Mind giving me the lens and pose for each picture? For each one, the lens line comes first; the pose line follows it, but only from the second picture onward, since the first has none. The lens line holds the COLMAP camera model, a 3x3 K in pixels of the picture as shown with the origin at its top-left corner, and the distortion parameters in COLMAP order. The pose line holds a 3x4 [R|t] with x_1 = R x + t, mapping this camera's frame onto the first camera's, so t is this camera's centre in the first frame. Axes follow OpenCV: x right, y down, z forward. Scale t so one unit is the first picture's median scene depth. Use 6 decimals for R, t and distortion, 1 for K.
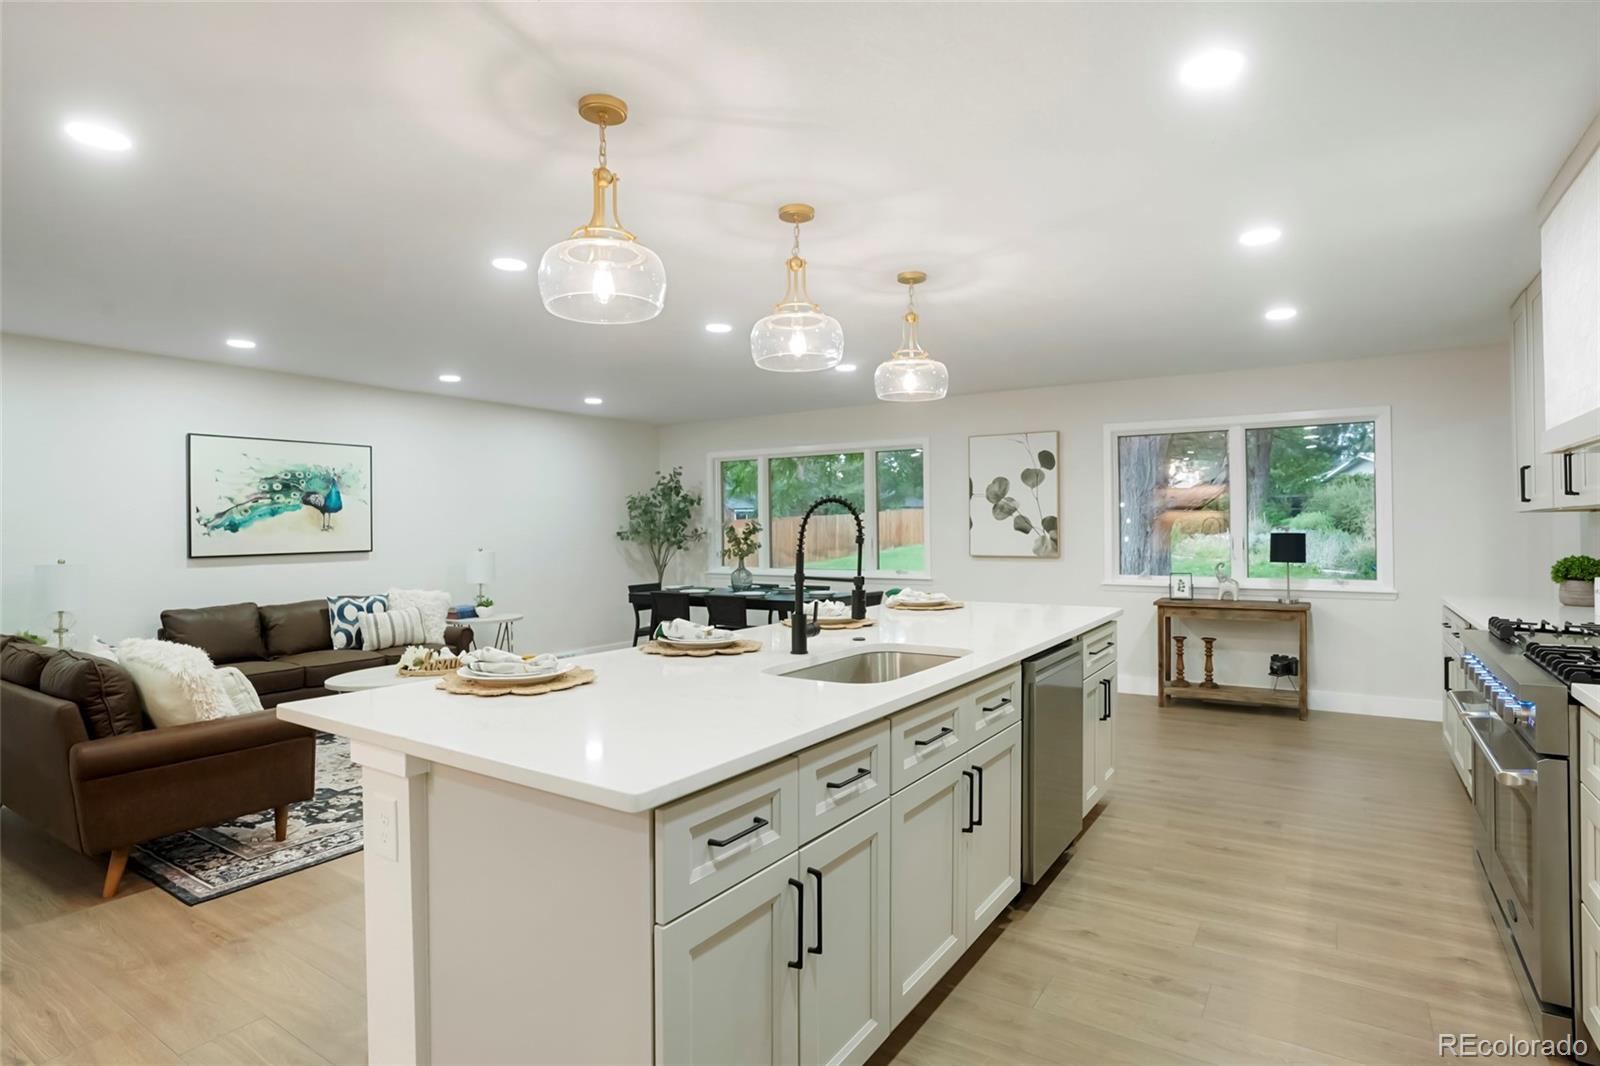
lens RADIAL K [[829.4, 0, 809.5], [0, 829.4, 512.3], [0, 0, 1]] dist [-0.065590, 0.031767]
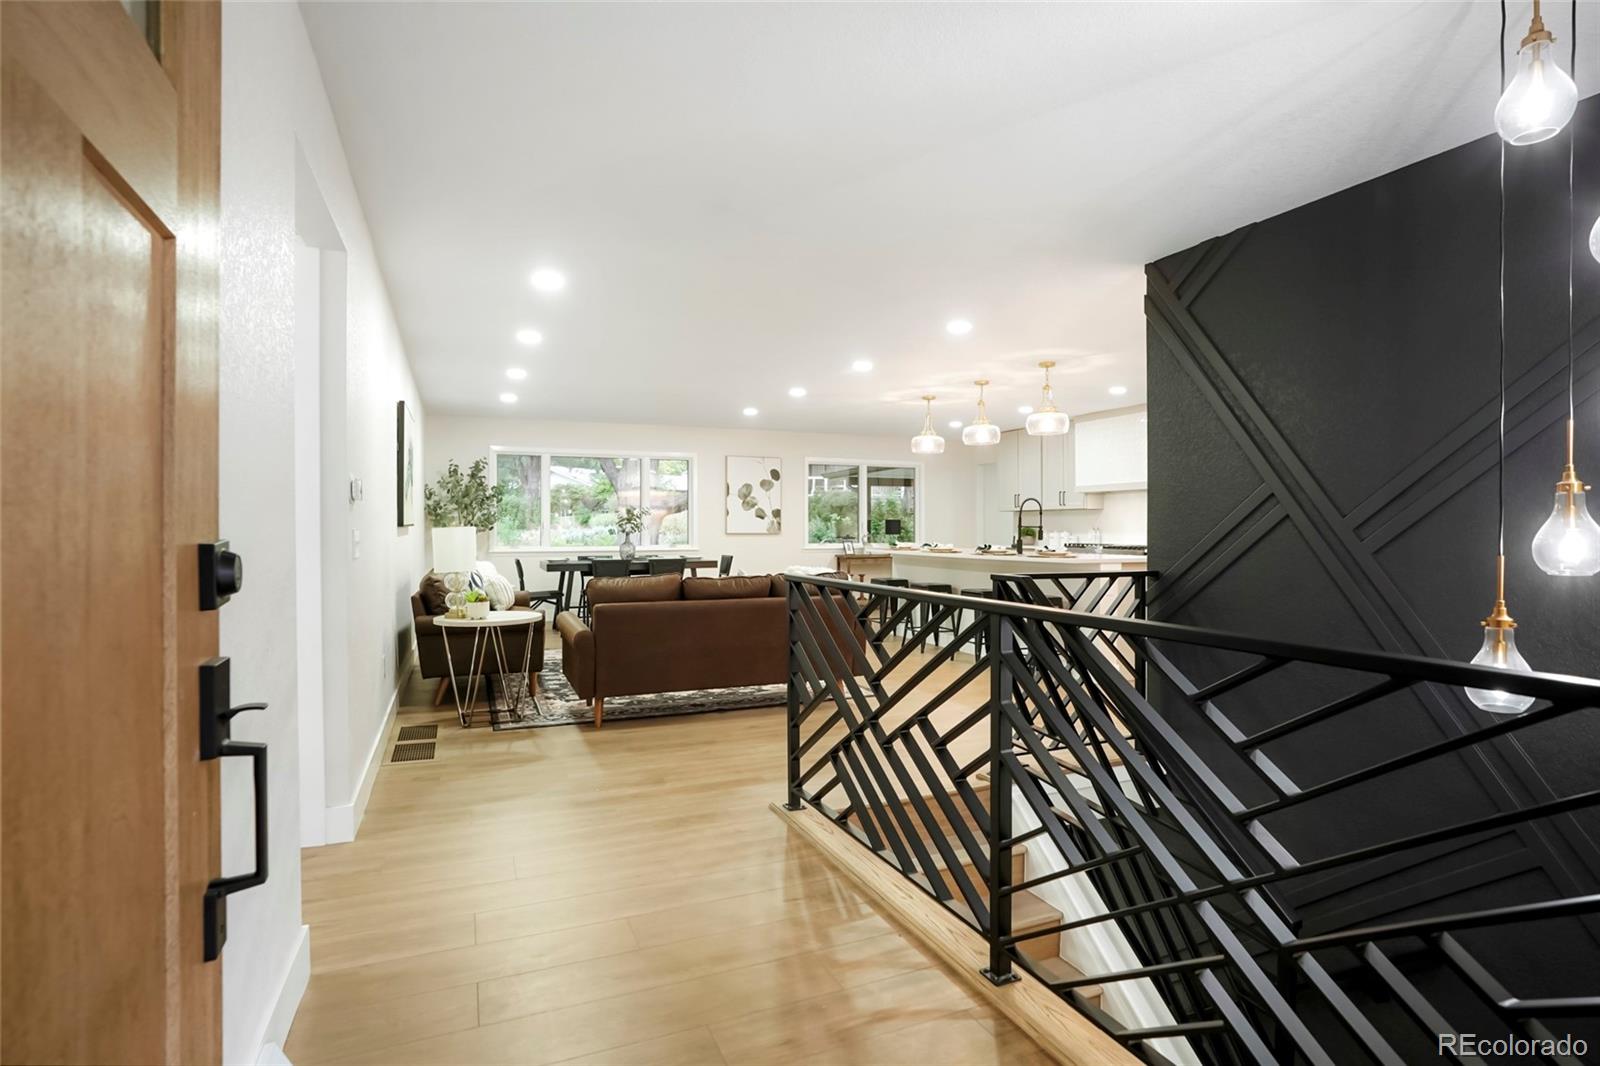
lens RADIAL K [[829.4, 0, 809.5], [0, 829.4, 512.3], [0, 0, 1]] dist [-0.065590, 0.031767]
pose [[0.538187, 0.022987, 0.842512, -1.052685], [-0.019764, 0.999697, -0.014650, 0.033806], [-0.842594, -0.008767, 0.538479, 0.044260]]
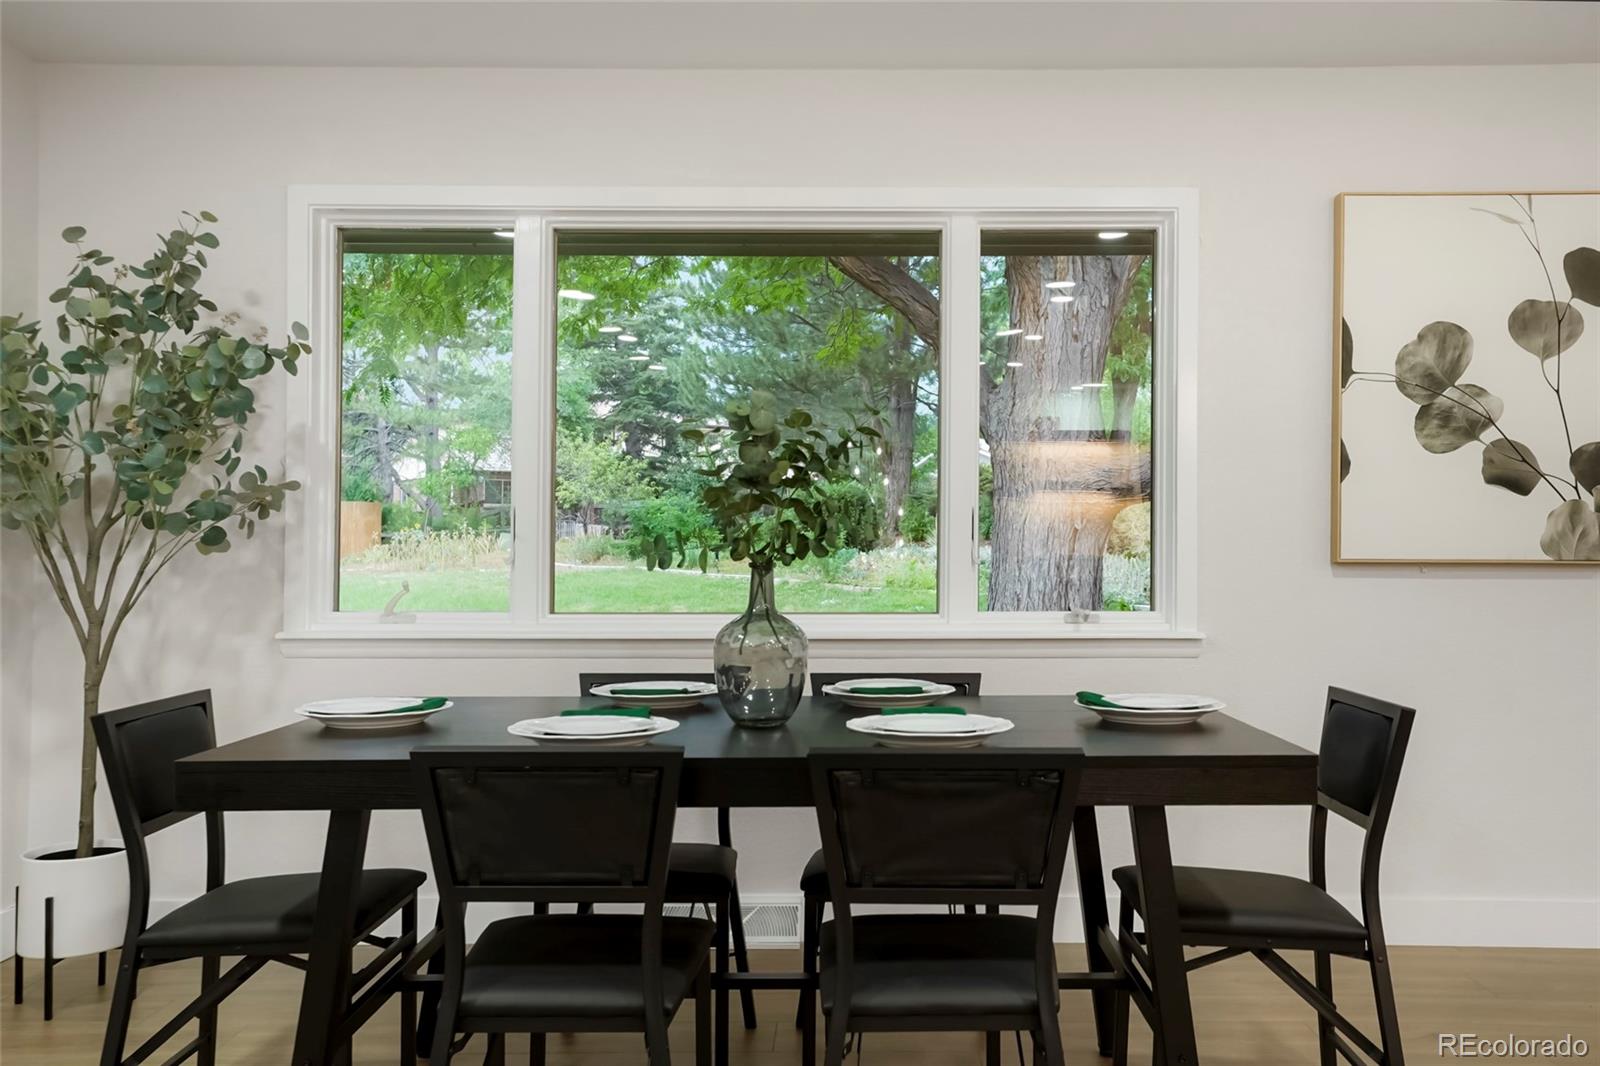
lens RADIAL K [[1390.0, 0, 800.0], [0, 1390.0, 533.0], [0, 0, 1]] dist [0.000435, 0.086073]
pose [[0.837748, 0.012664, 0.545910, -0.291537], [-0.020623, 0.999752, 0.008456, 0.042525], [-0.545668, -0.018342, 0.837801, 0.677640]]
